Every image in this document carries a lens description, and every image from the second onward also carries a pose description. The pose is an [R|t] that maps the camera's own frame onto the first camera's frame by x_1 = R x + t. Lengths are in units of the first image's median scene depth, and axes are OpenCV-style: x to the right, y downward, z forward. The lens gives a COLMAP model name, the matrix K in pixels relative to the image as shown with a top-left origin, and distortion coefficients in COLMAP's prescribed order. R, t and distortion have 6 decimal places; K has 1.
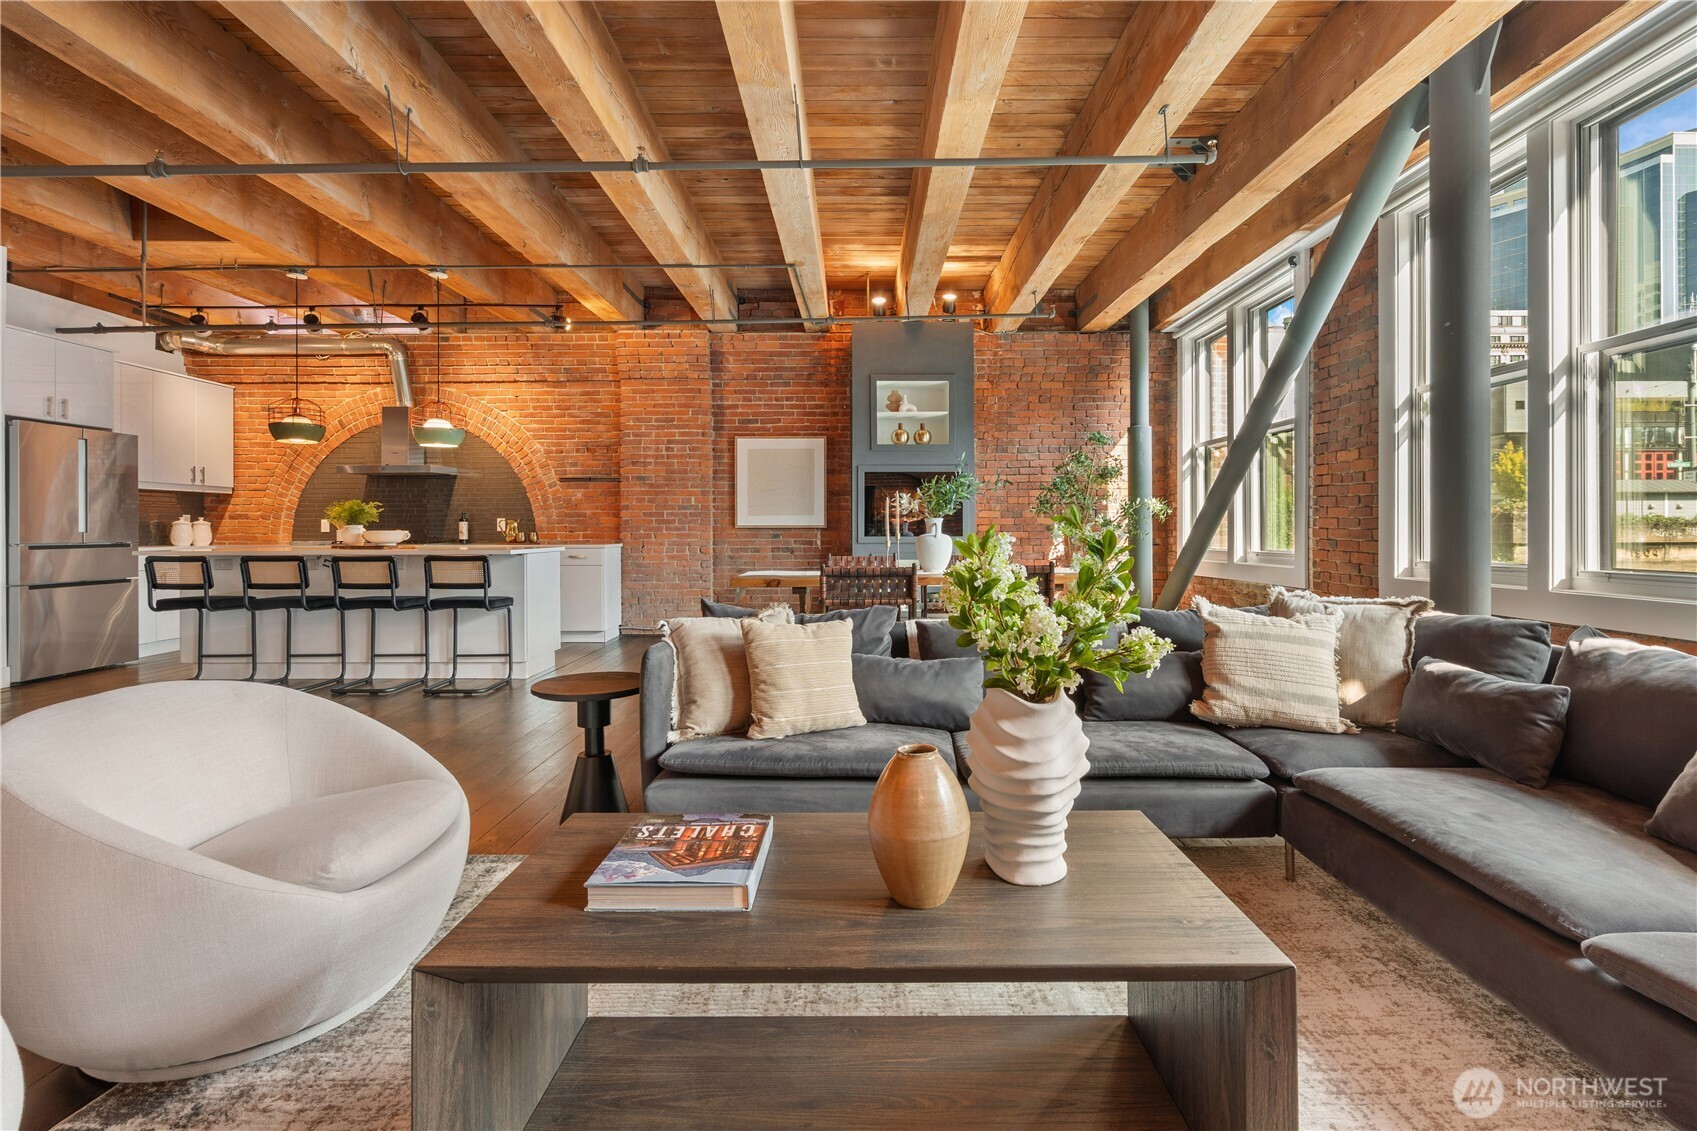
lens RADIAL K [[780.2, 0, 858.0], [0, 780.2, 530.2], [0, 0, 1]] dist [-0.004176, 0.000455]
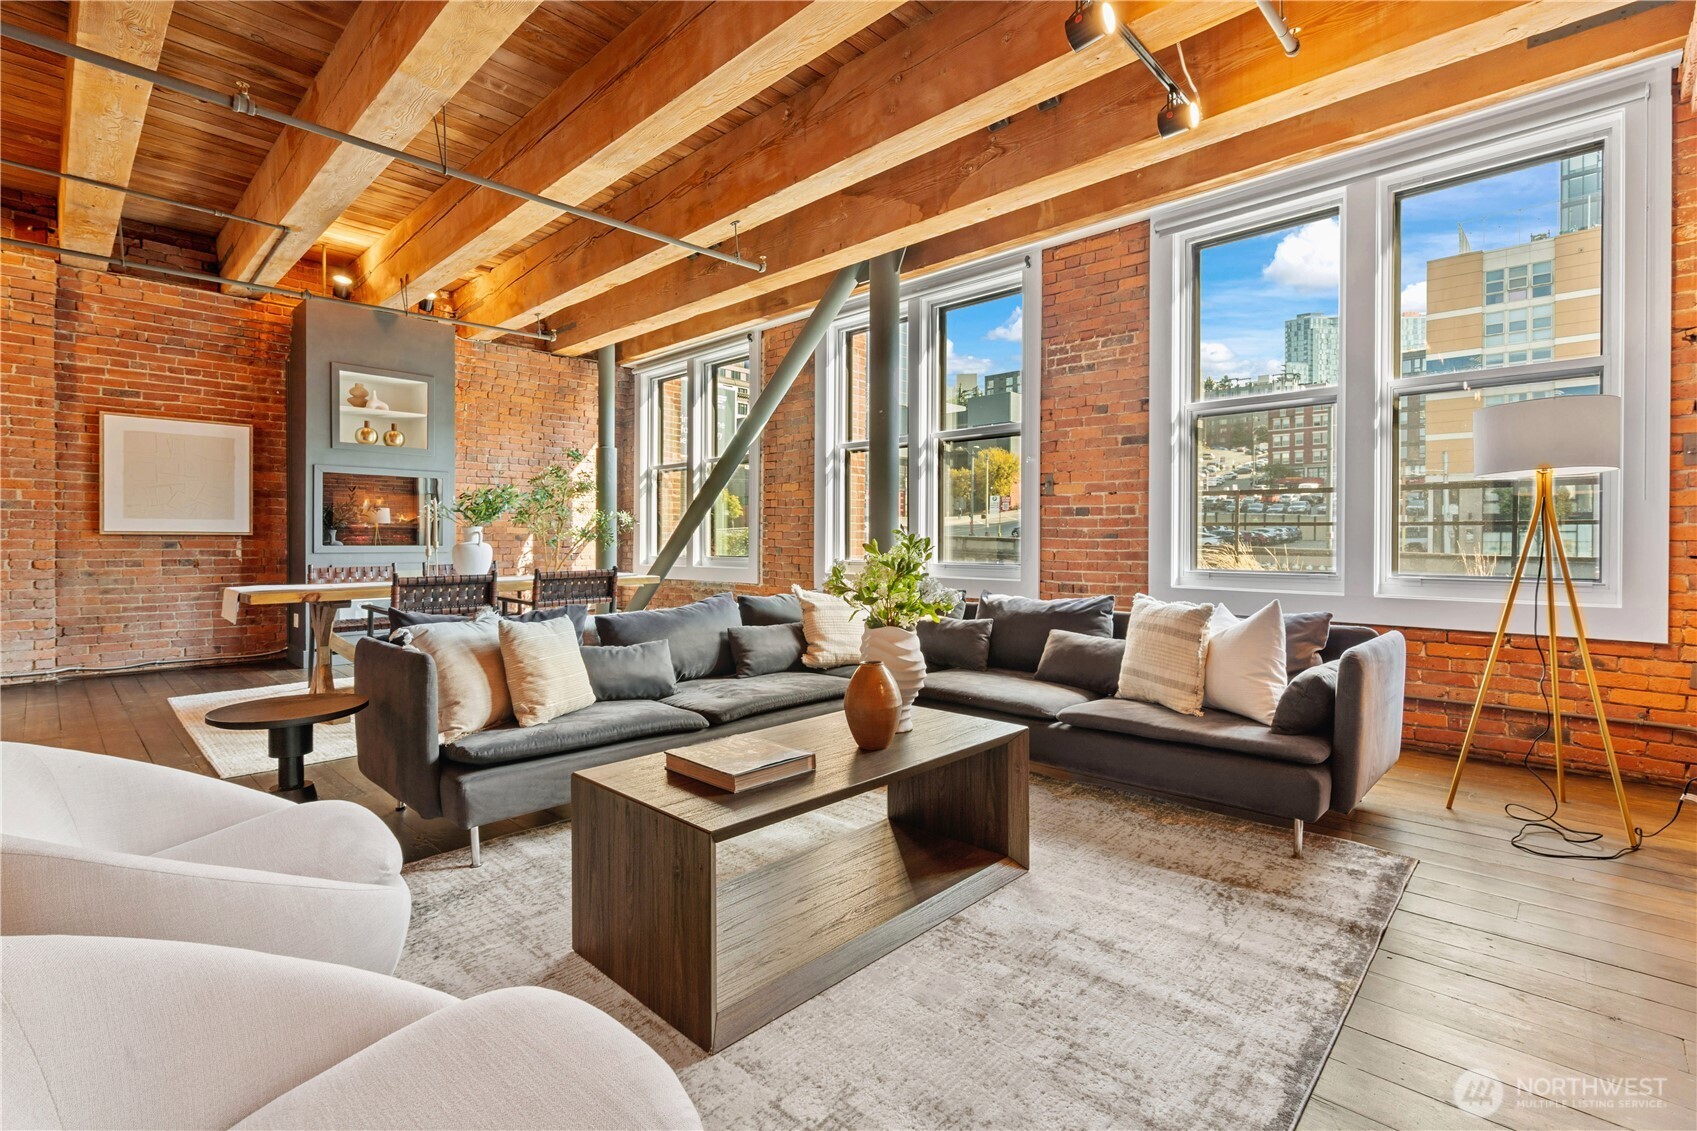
lens RADIAL K [[776.8, 0, 847.6], [0, 776.8, 542.2], [0, 0, 1]] dist [0.000008, 0.000226]
pose [[0.692520, 0.002624, 0.721394, -0.199292], [-0.003842, 0.999993, 0.000052, 0.001852], [-0.721389, -0.002808, 0.692525, -0.027636]]
